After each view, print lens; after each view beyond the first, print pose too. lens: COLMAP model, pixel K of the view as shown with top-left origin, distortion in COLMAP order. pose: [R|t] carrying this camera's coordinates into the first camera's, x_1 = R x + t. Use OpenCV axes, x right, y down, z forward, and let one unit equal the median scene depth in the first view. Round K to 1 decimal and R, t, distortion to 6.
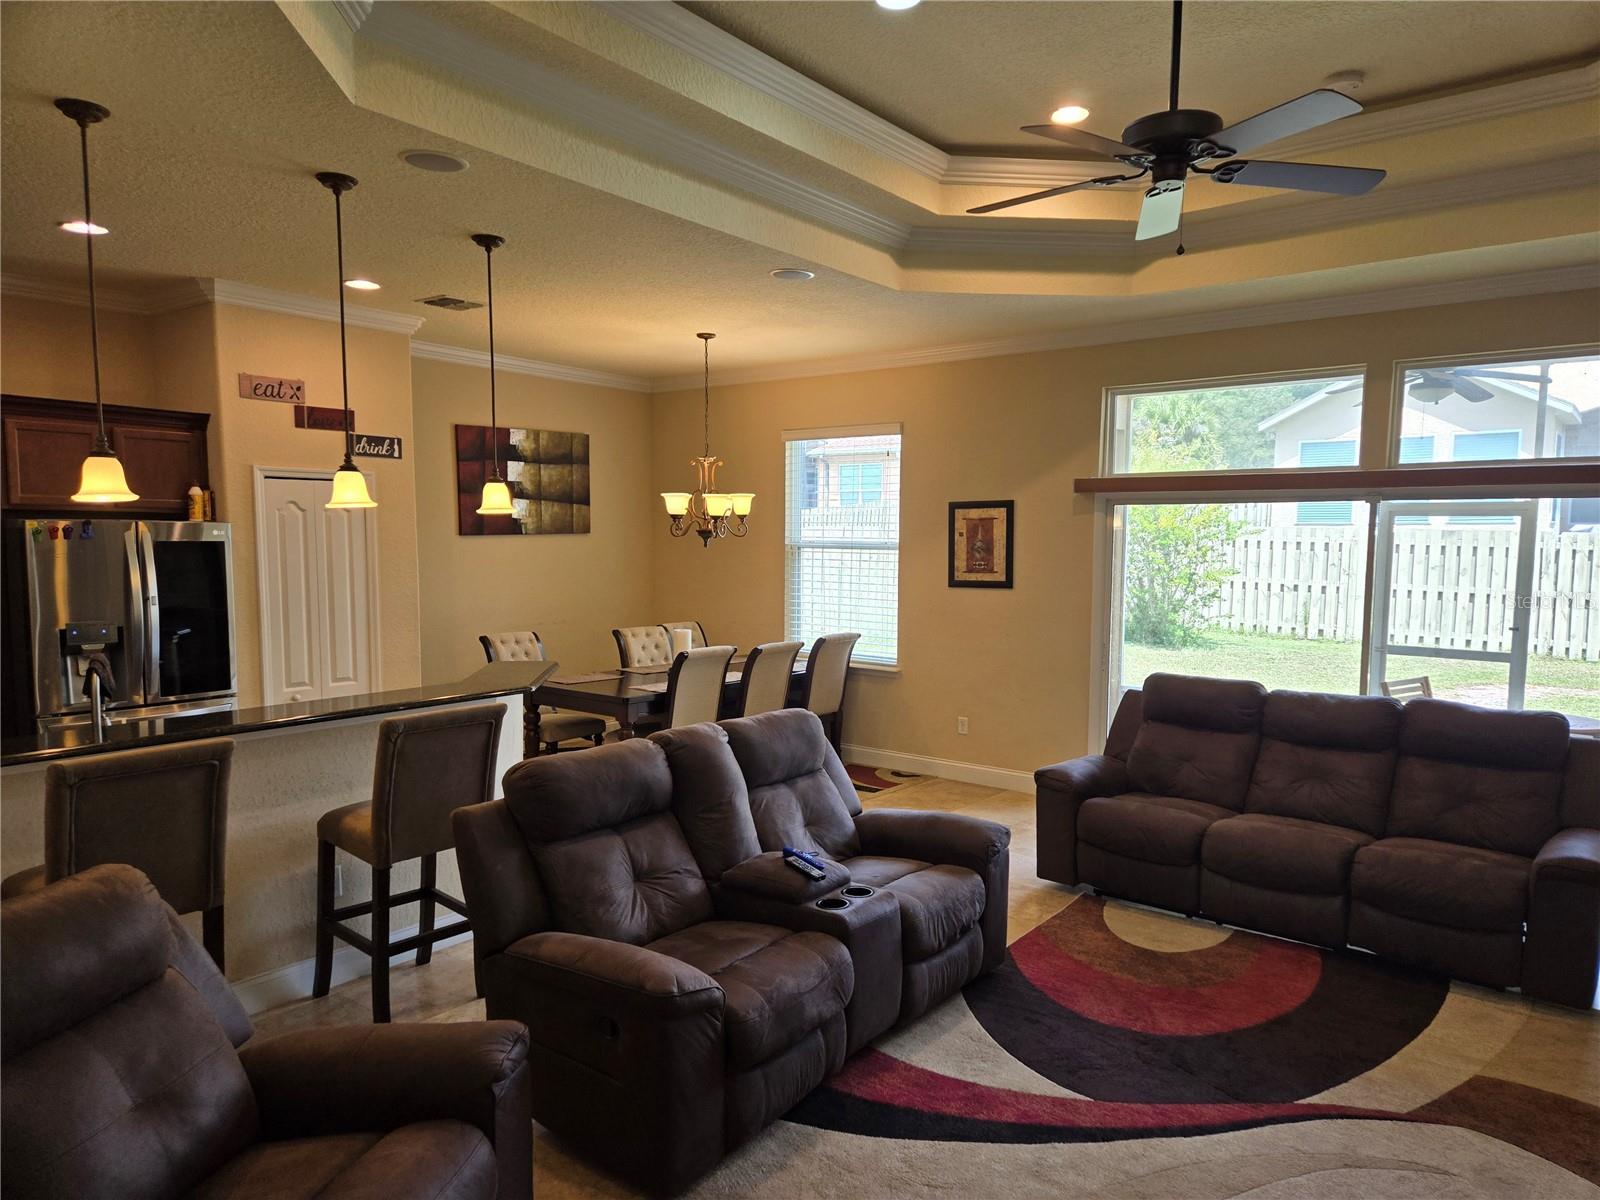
lens RADIAL K [[1073.9, 0, 801.6], [0, 1073.9, 626.6], [0, 0, 1]] dist [0.053145, 0.000267]
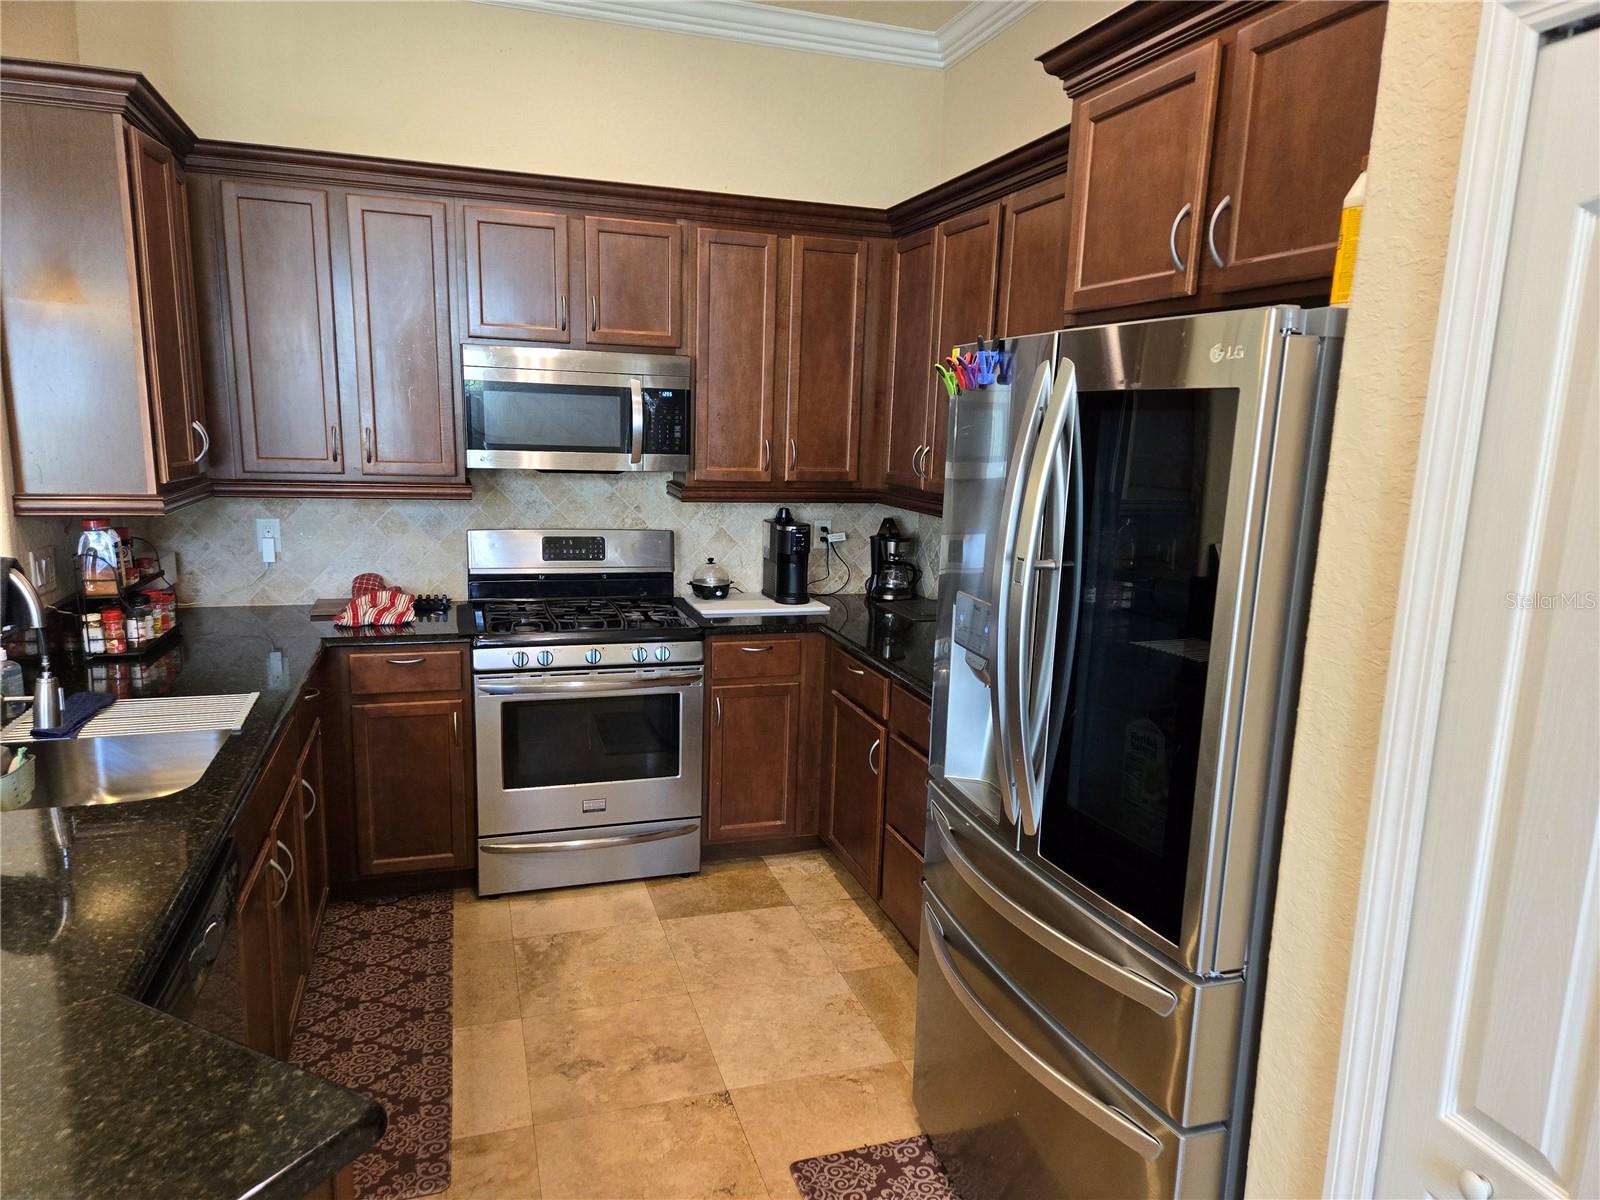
lens RADIAL K [[1089.8, 0, 803.3], [0, 1089.8, 637.0], [0, 0, 1]] dist [-0.001616, -0.003018]
pose [[-0.549353, 0.142326, -0.823380, -0.230720], [-0.104743, 0.965885, 0.236842, -0.062762], [0.828999, 0.216353, -0.515705, 0.917925]]
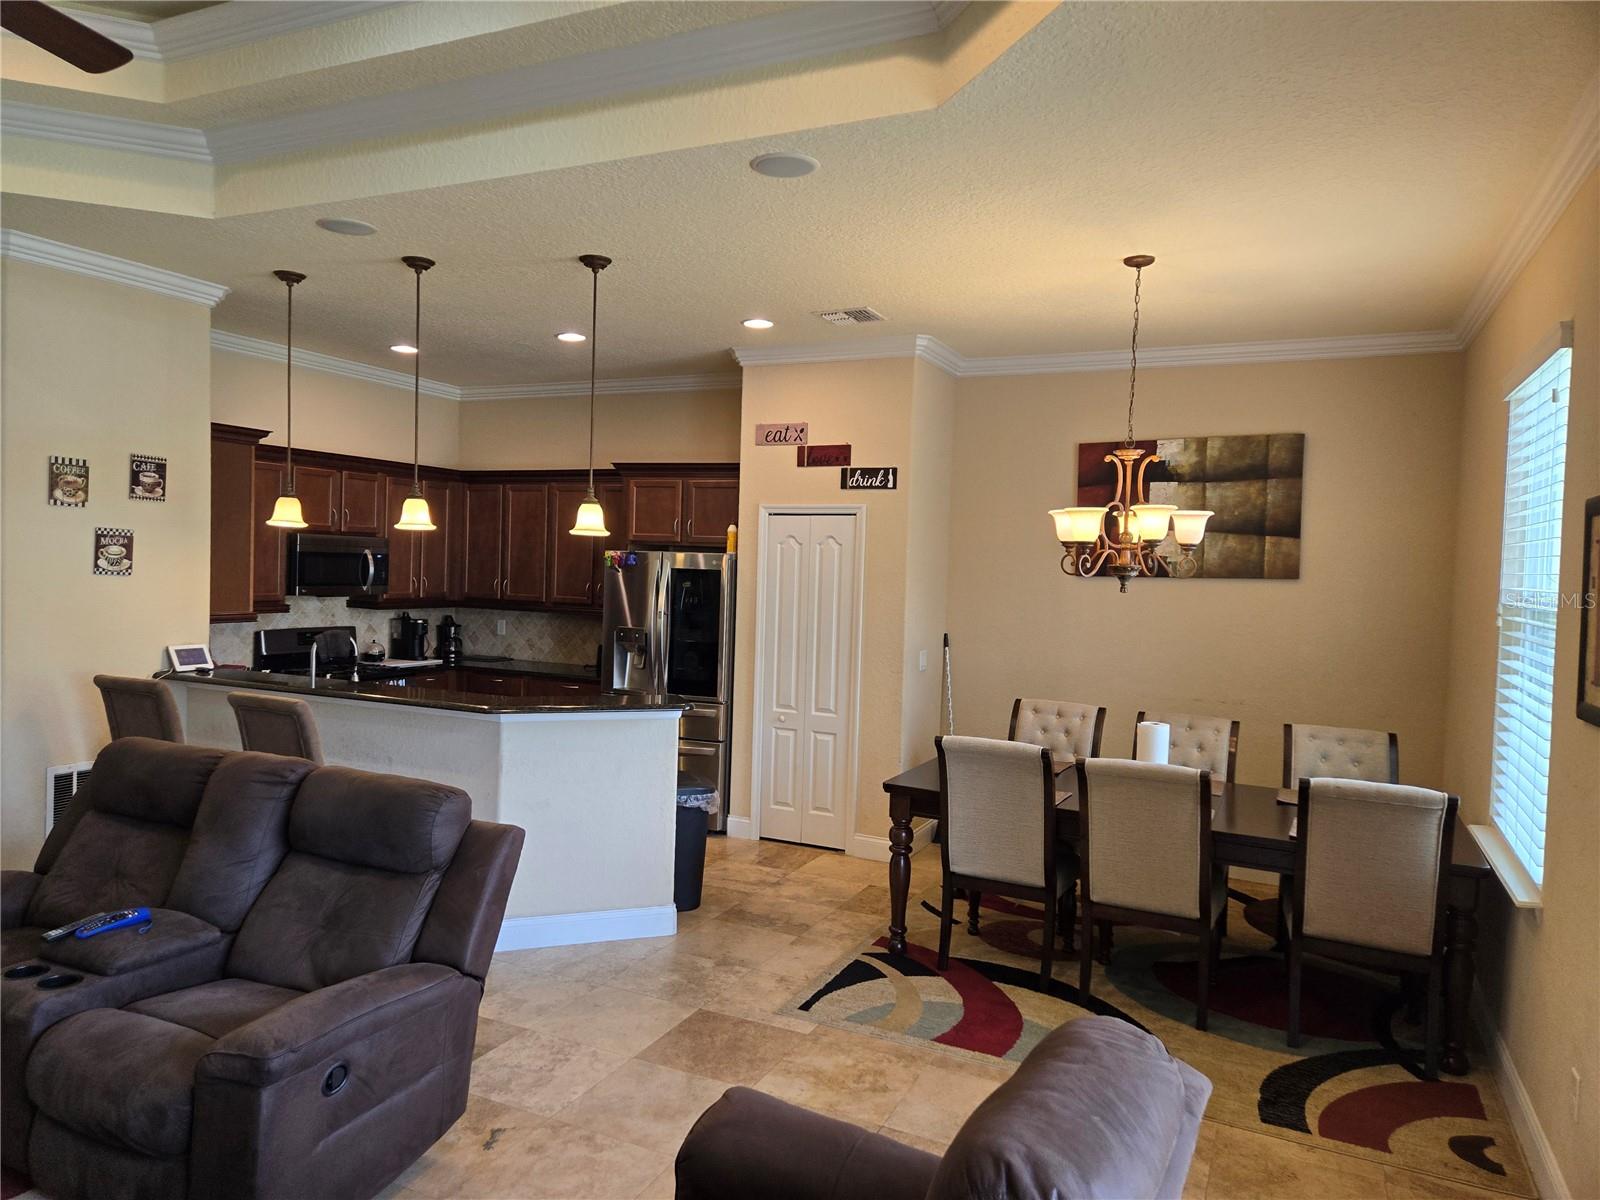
lens RADIAL K [[1064.0, 0, 800.0], [0, 1064.0, 600.0], [0, 0, 1]] dist [0.050721, -0.001753]
pose [[0.210918, 0.031060, -0.977010, 0.521338], [-0.114997, 0.993343, 0.006754, -0.055884], [0.970716, 0.110928, 0.213086, 0.733386]]
